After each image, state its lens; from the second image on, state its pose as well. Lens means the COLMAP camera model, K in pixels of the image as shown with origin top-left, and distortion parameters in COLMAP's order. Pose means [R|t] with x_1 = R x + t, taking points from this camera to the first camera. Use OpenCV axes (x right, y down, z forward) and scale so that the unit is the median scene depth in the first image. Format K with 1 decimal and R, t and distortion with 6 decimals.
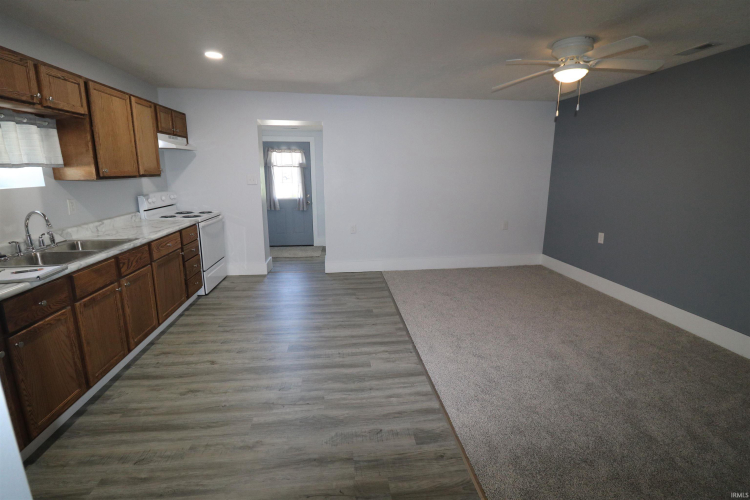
lens RADIAL K [[346.0, 0, 377.4], [0, 346.0, 245.7], [0, 0, 1]] dist [0.000490, -0.013906]
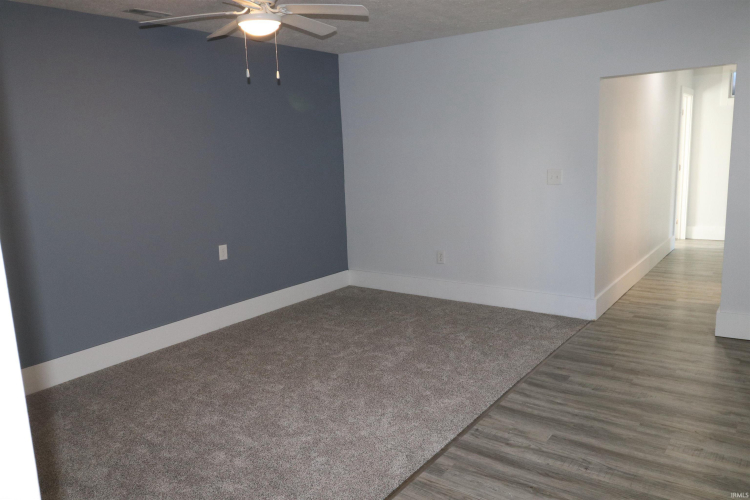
lens RADIAL K [[577.3, 0, 377.6], [0, 577.3, 245.3], [0, 0, 1]] dist [0.010194, -0.000087]
pose [[-0.729101, -0.089630, 0.678512, -0.502453], [0.181542, 0.930547, 0.318002, -0.415915], [-0.659889, 0.355034, -0.662191, 1.842035]]
